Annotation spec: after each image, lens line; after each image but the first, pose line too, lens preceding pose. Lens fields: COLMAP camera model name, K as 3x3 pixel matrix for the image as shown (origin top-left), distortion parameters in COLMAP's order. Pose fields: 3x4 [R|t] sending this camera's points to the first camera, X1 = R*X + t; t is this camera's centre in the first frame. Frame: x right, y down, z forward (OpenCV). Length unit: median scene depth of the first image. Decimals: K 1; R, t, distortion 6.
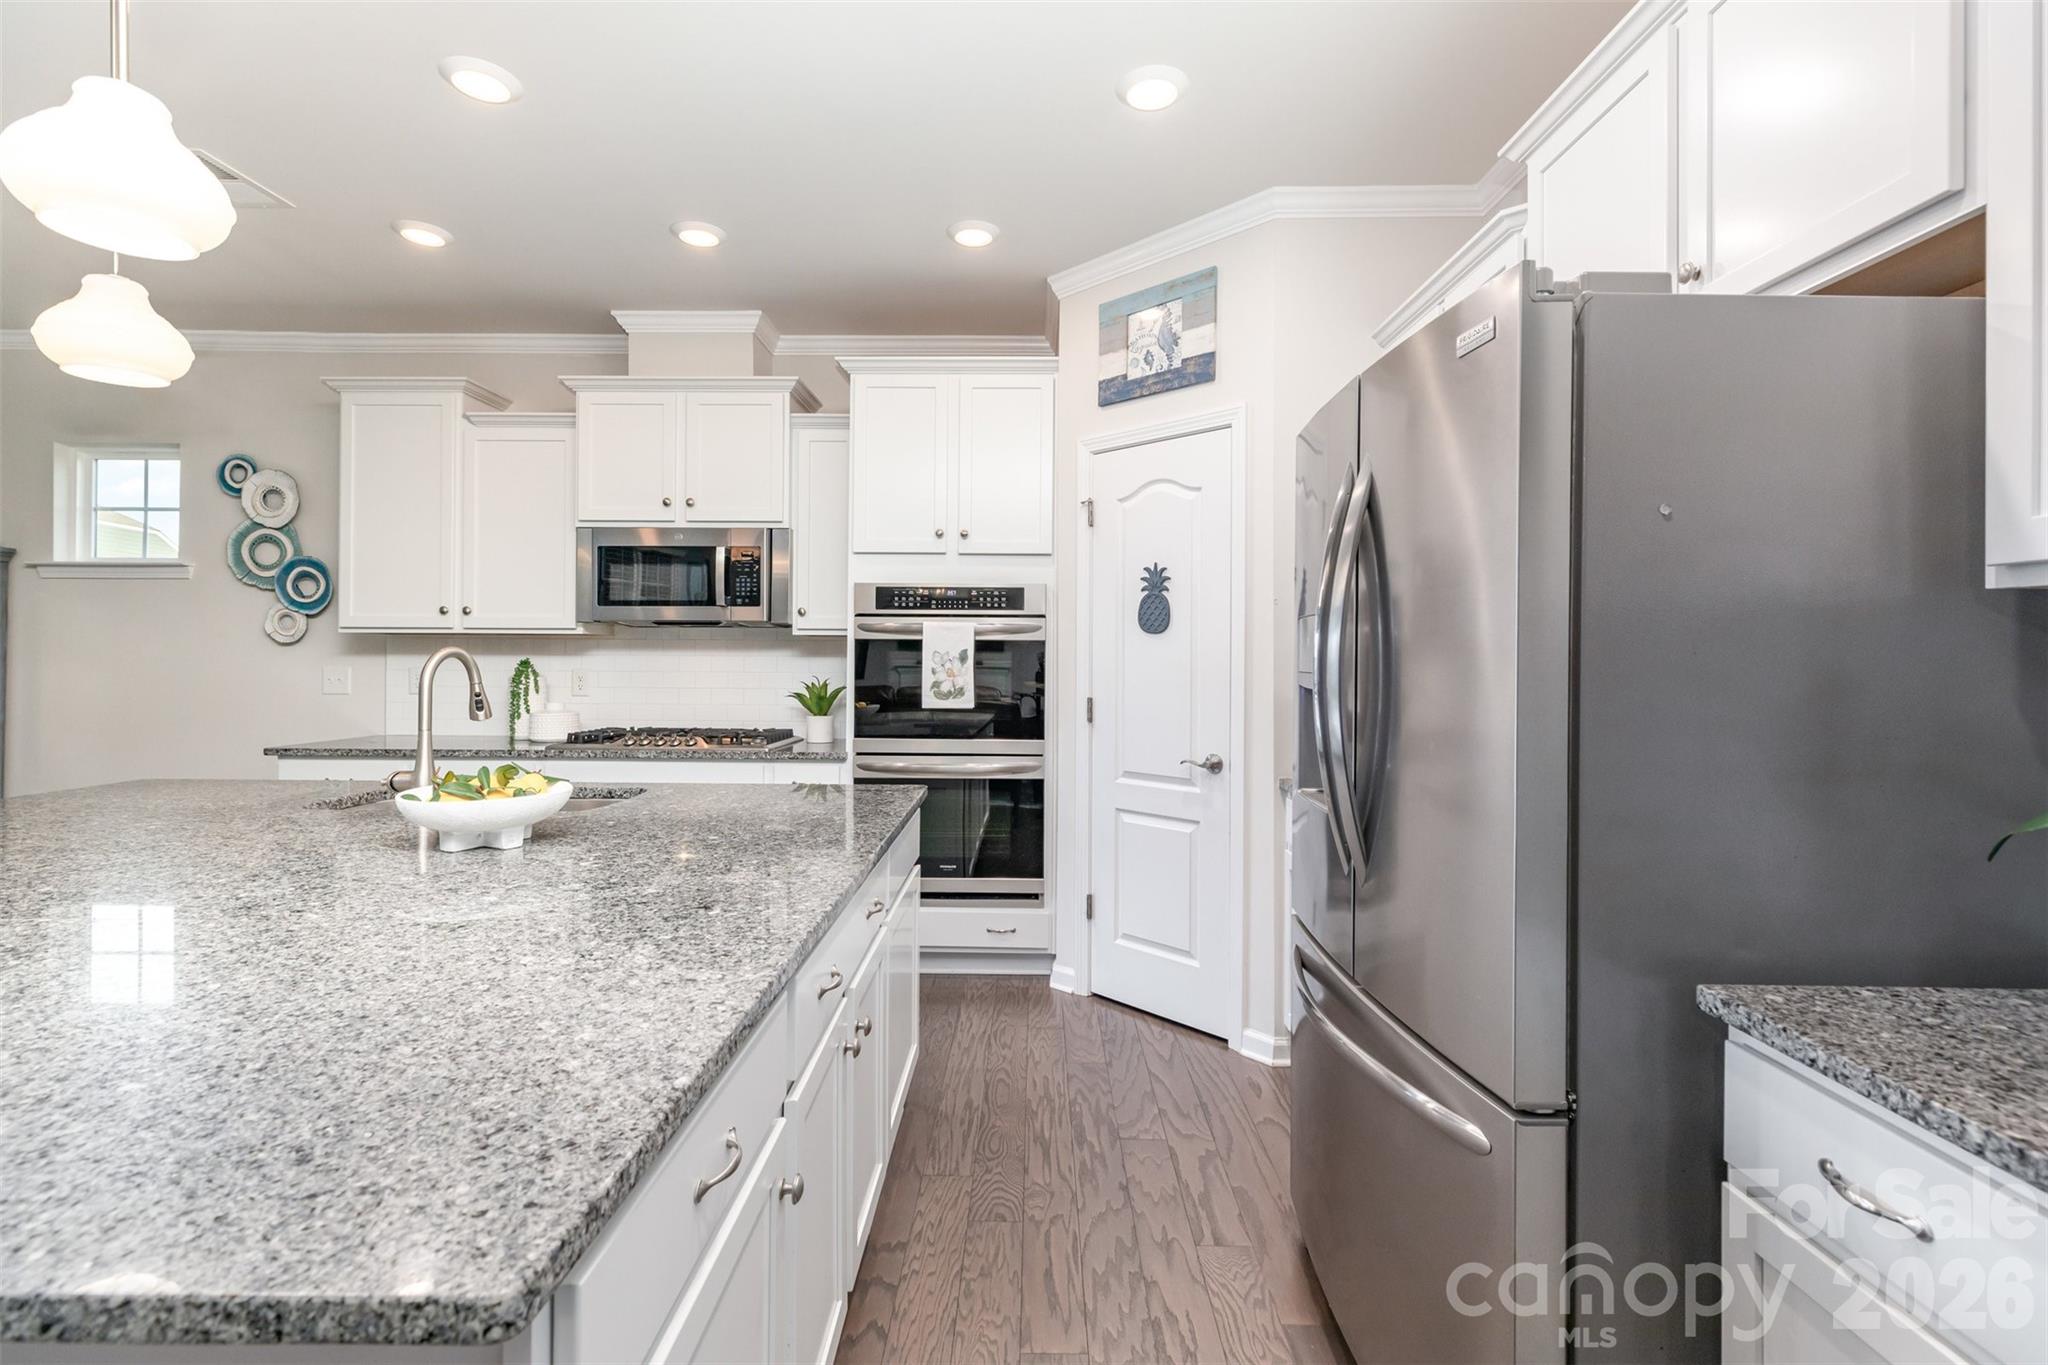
lens RADIAL K [[920.1, 0, 1025.2], [0, 920.1, 661.6], [0, 0, 1]] dist [0.000151, 0.000491]
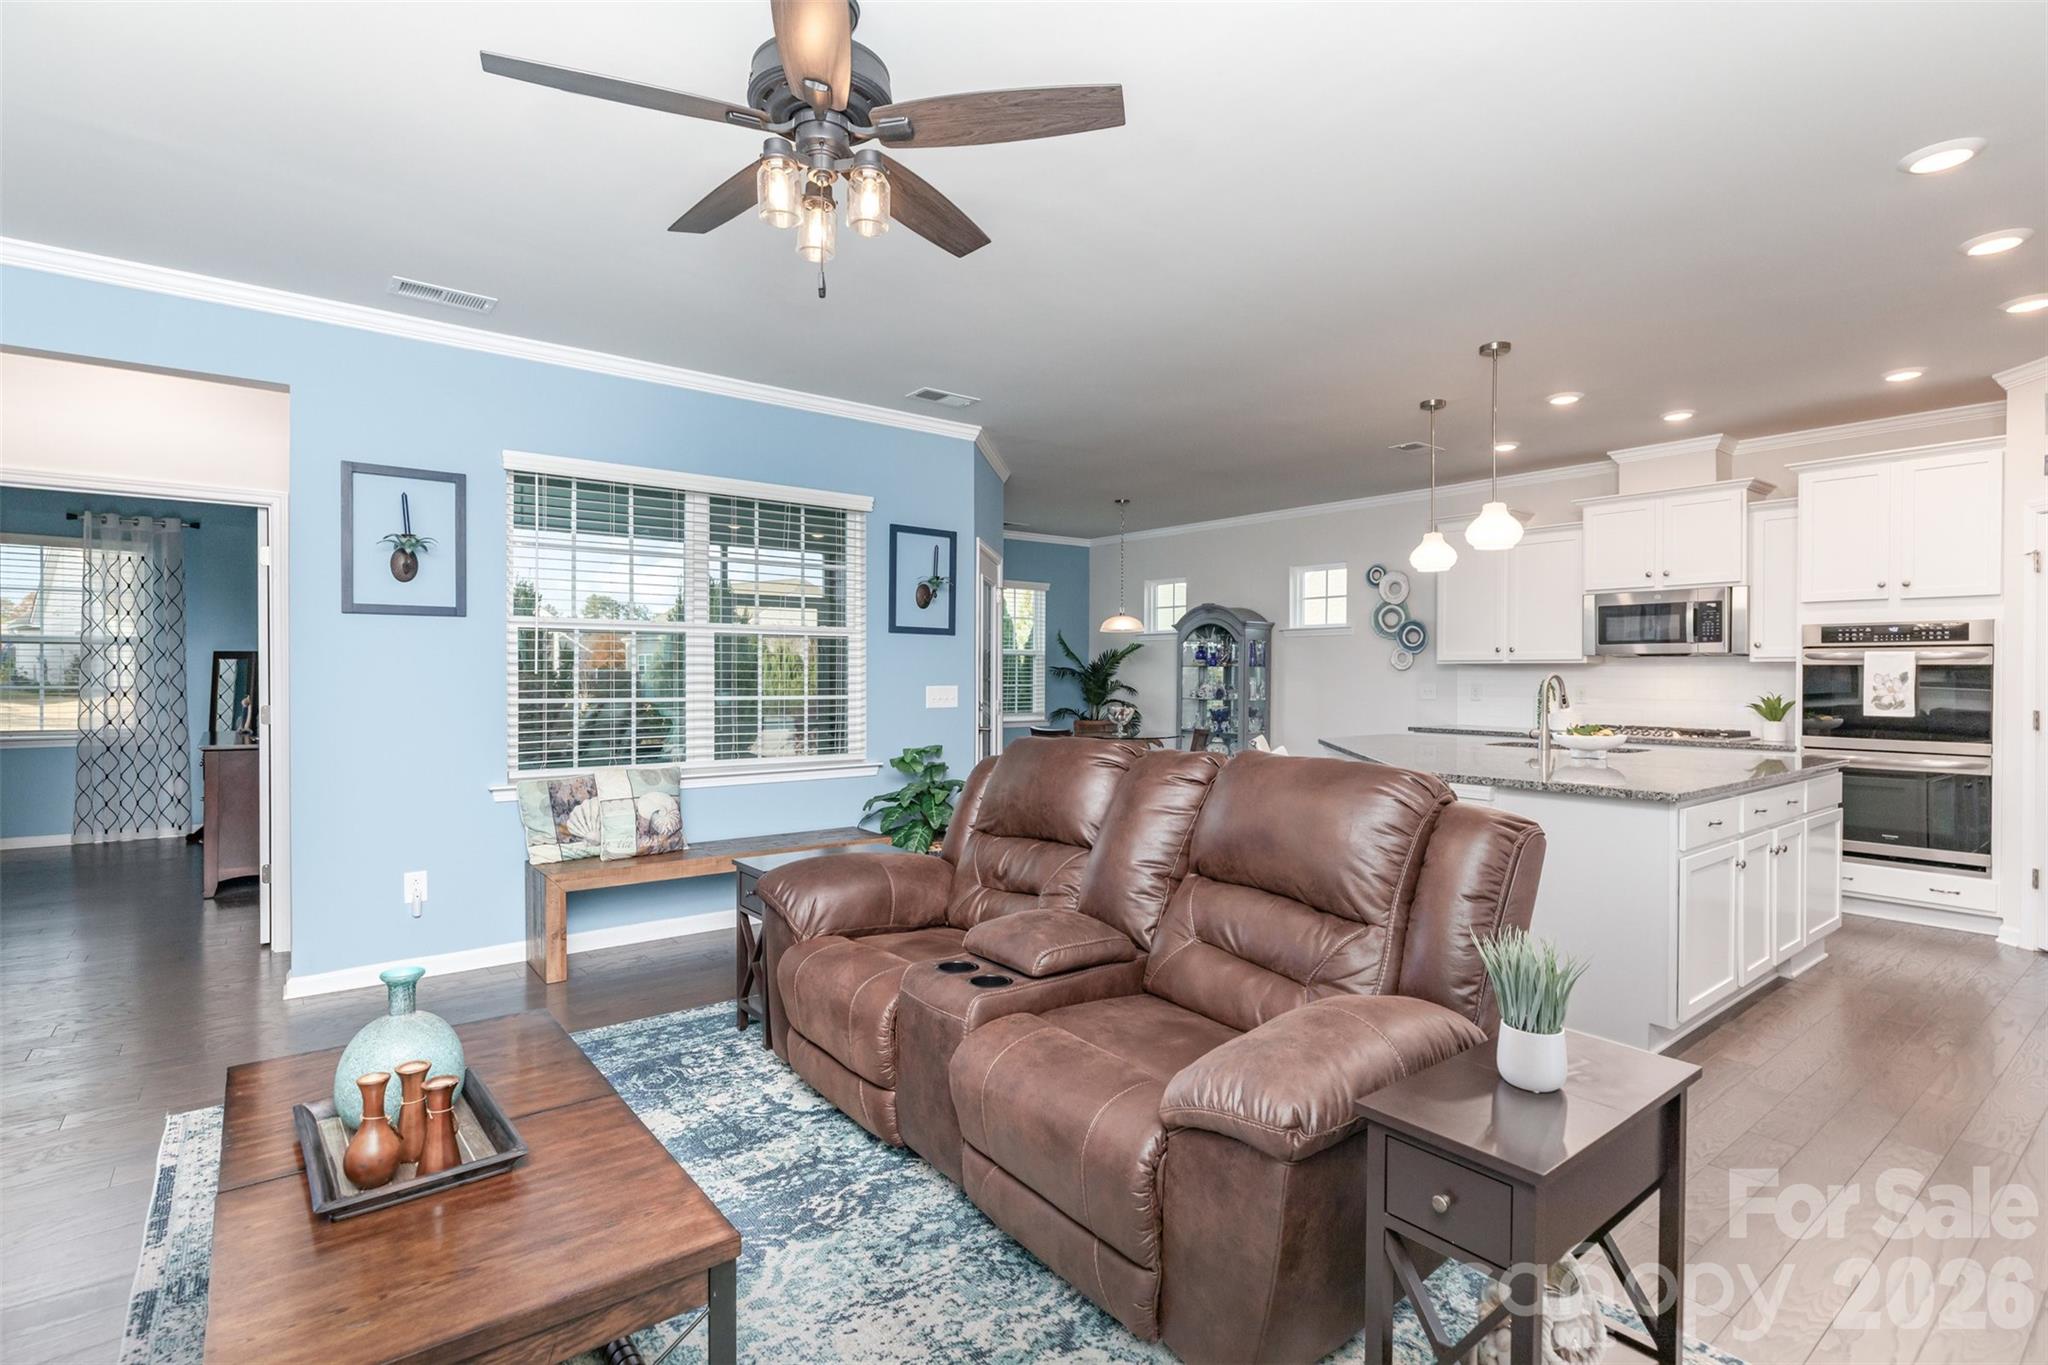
lens RADIAL K [[985.2, 0, 1024.0], [0, 985.2, 682.5], [0, 0, 1]] dist [-0.001688, 0.000649]
pose [[0.630370, 0.001631, -0.776293, 0.224808], [0.005979, 0.999958, 0.006956, -0.015102], [0.776272, -0.009026, 0.630334, -0.840506]]
